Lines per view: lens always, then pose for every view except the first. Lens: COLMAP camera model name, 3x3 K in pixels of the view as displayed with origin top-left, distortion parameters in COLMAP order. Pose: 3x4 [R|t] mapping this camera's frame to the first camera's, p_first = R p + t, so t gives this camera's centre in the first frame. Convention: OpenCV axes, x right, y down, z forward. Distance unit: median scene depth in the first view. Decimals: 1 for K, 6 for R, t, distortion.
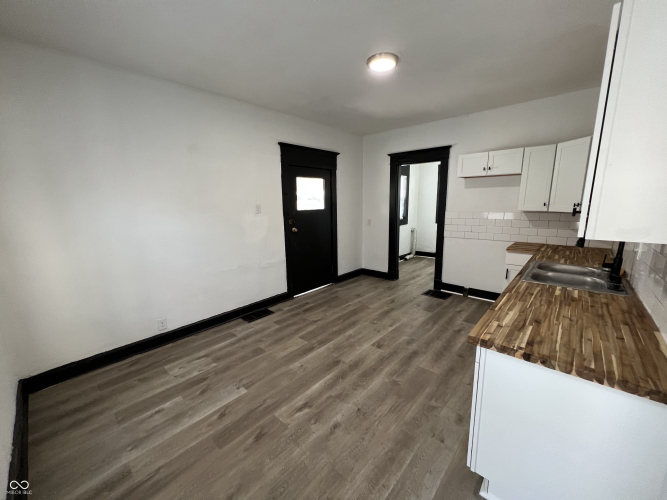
lens RADIAL K [[266.2, 0, 334.0], [0, 266.2, 251.5], [0, 0, 1]] dist [0.000911, 0.000284]
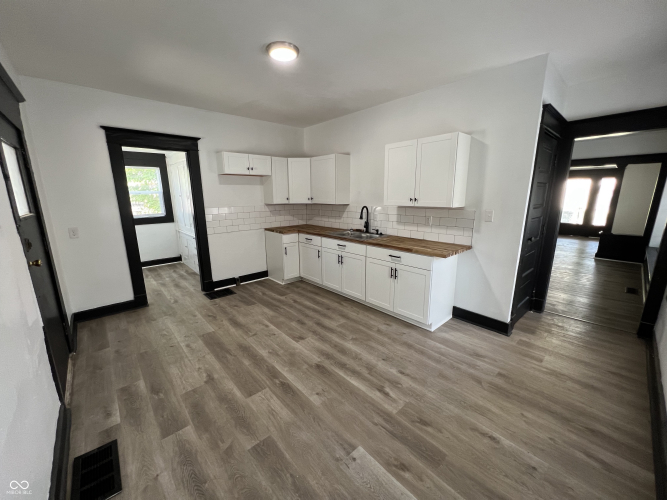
lens RADIAL K [[266.2, 0, 334.0], [0, 266.2, 251.5], [0, 0, 1]] dist [0.000911, 0.000284]
pose [[0.104163, -0.198506, 0.974549, -0.683570], [0.191652, 0.965520, 0.176183, -0.110445], [-0.975920, 0.168423, 0.138616, 0.622779]]
